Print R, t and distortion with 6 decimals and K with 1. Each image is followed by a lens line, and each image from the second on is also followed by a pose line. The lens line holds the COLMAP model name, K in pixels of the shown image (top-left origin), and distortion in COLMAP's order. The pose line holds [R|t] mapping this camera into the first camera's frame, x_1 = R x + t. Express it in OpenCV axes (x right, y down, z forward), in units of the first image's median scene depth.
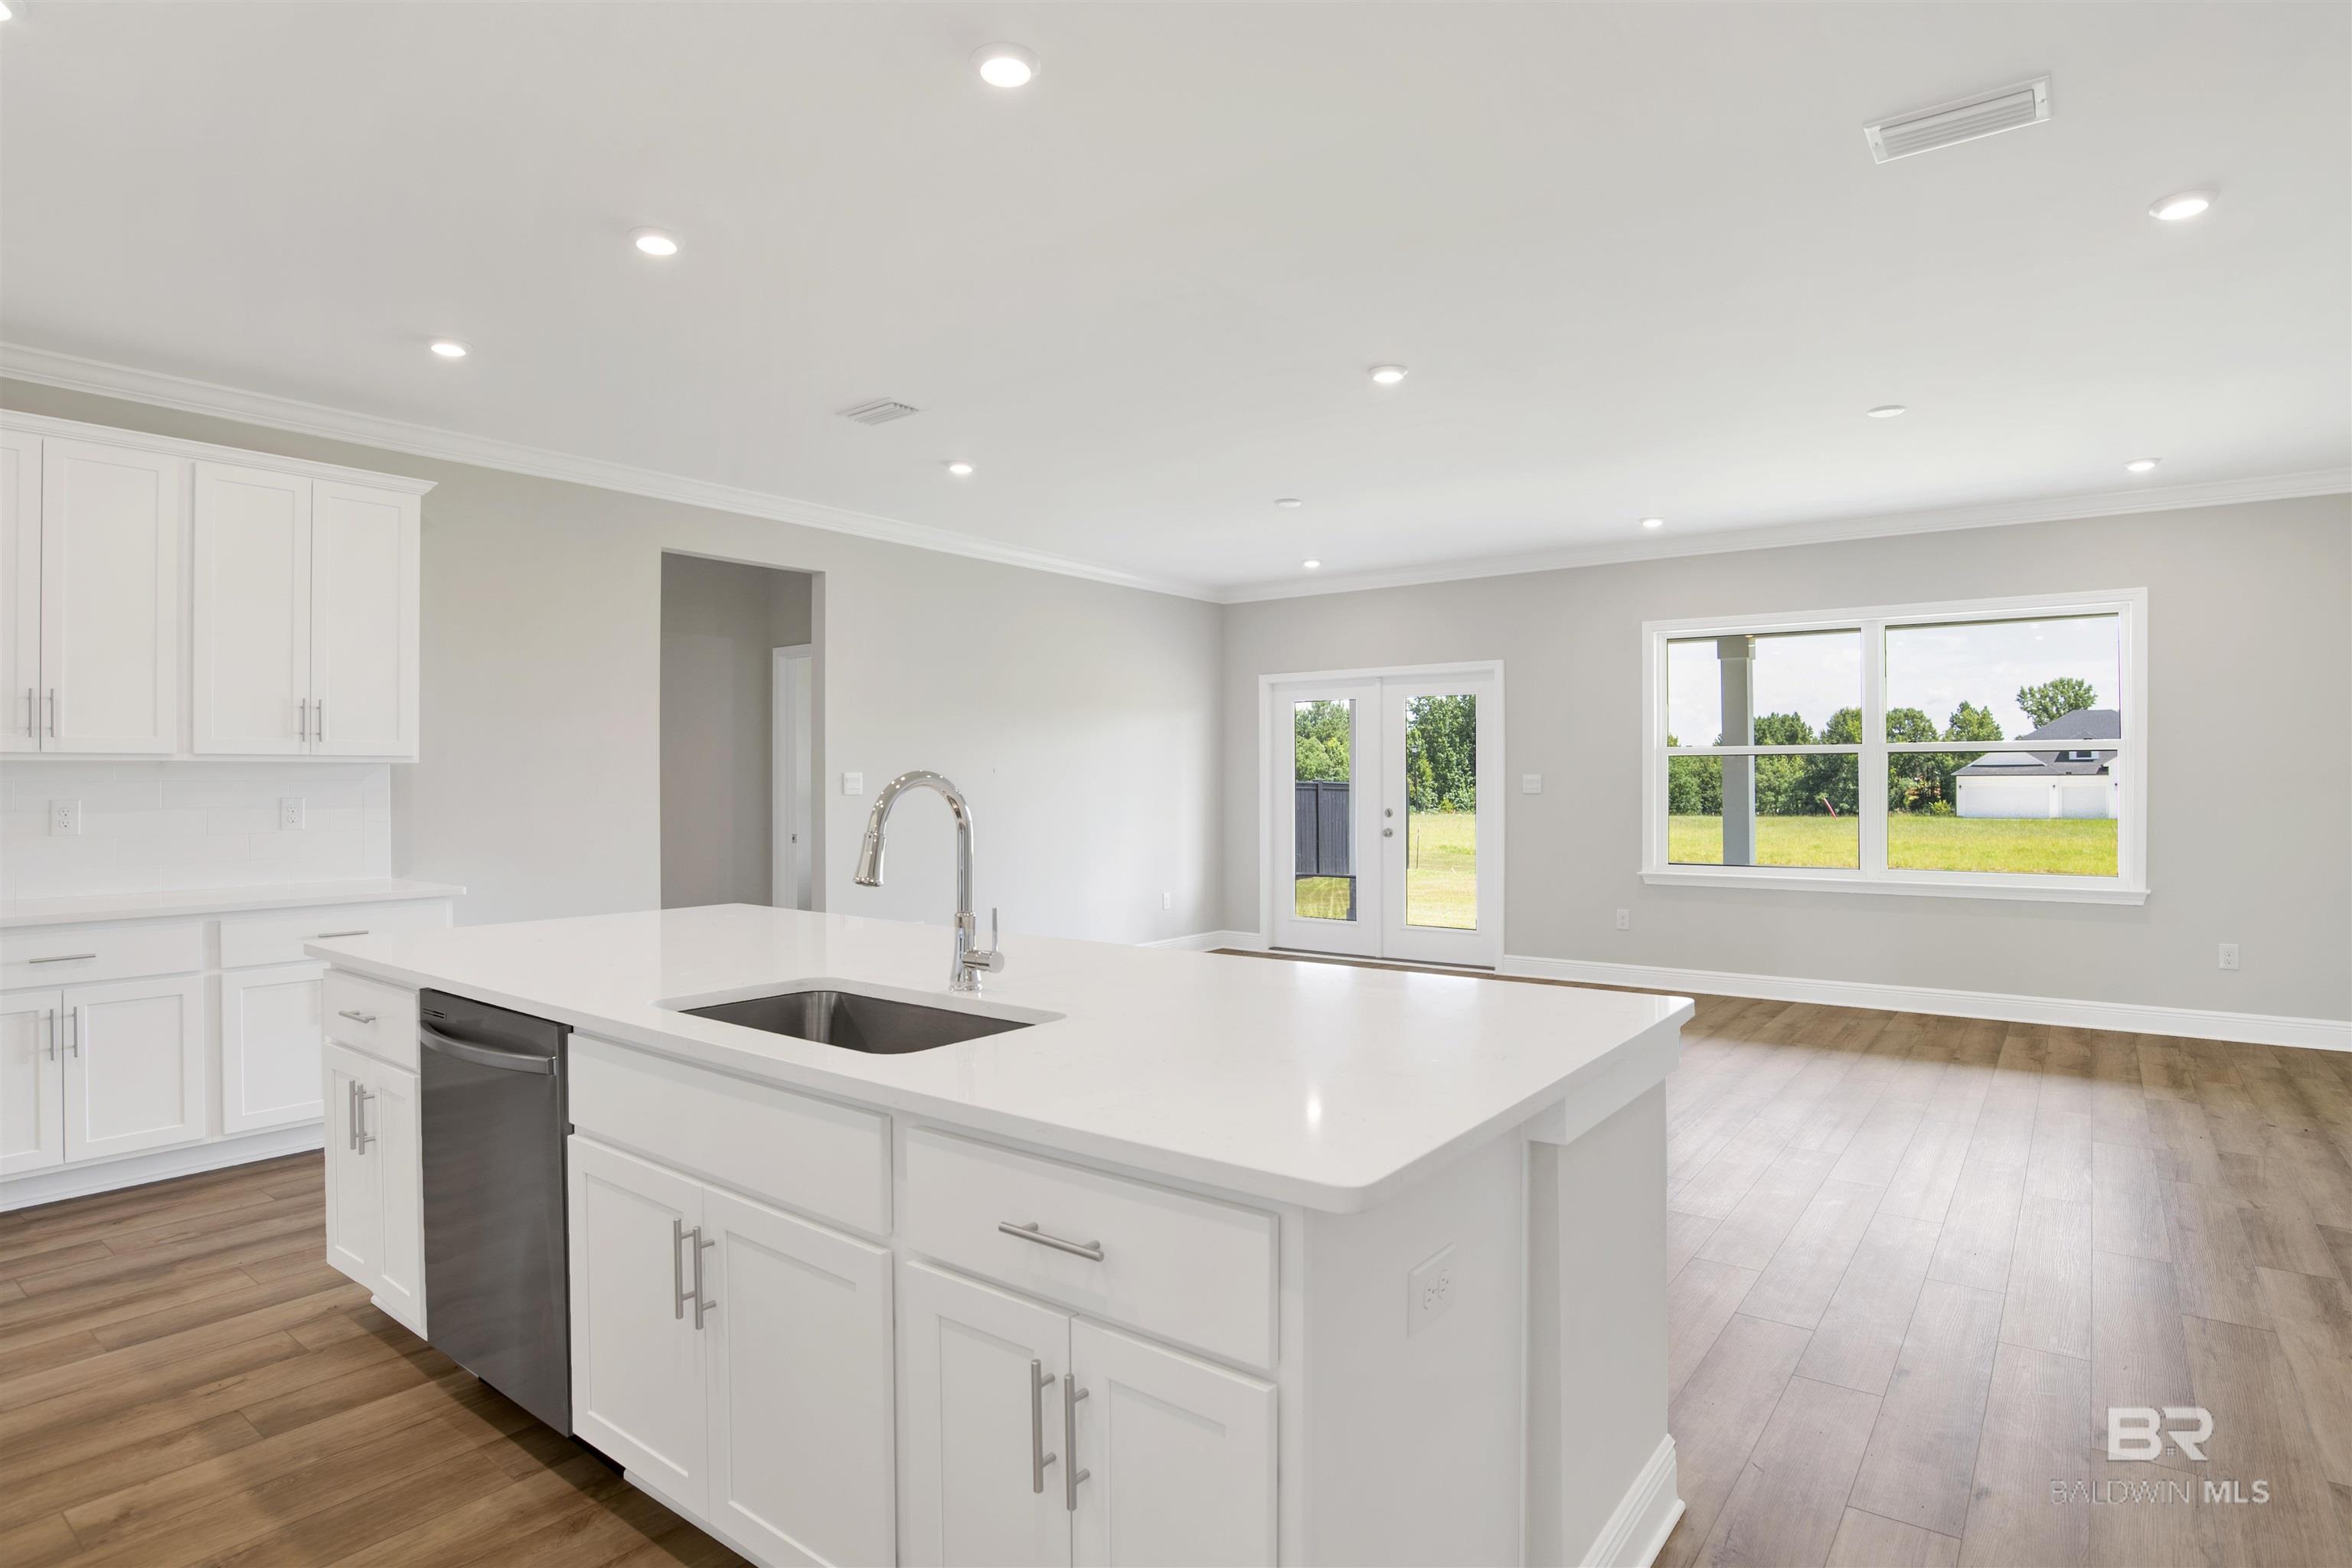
lens RADIAL K [[1239.5, 0, 1185.0], [0, 1239.5, 777.6], [0, 0, 1]] dist [-0.061815, 0.028464]
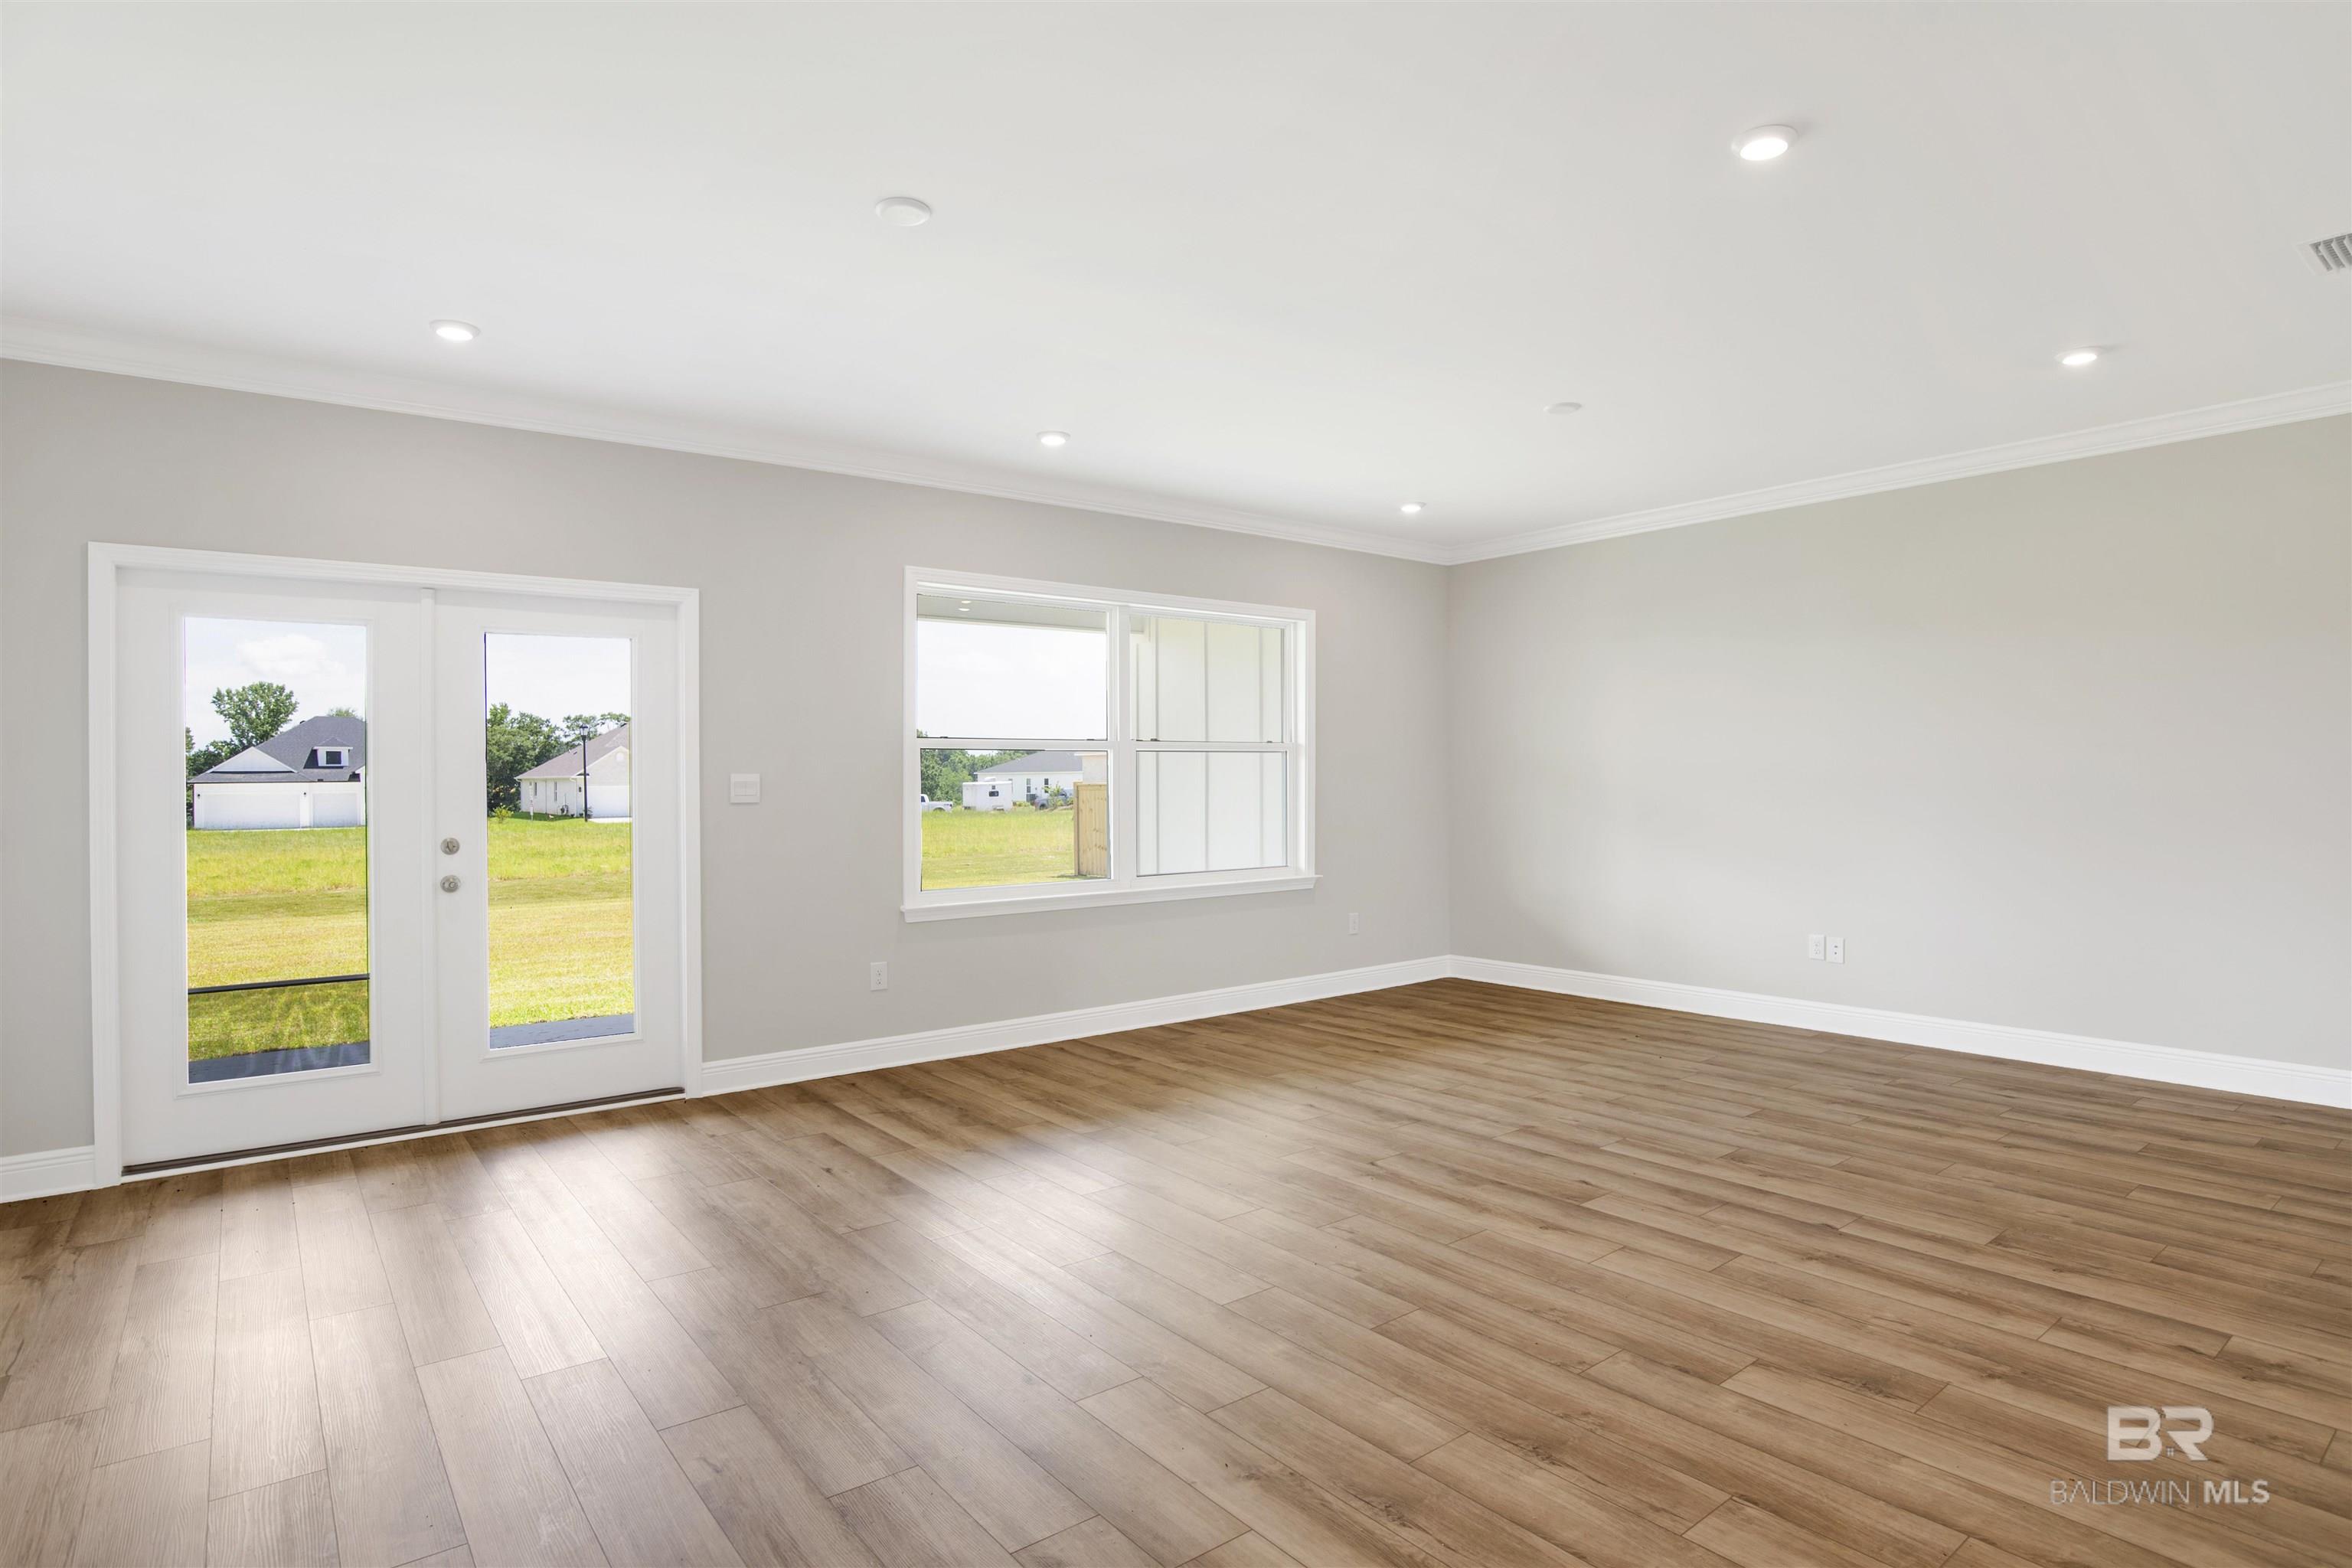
lens RADIAL K [[1239.5, 0, 1185.0], [0, 1239.5, 777.6], [0, 0, 1]] dist [-0.061815, 0.028464]
pose [[0.260385, -0.000390, 0.965505, -0.203540], [0.006392, 0.999979, -0.001320, 0.001300], [-0.965484, 0.006515, 0.260382, 0.445675]]
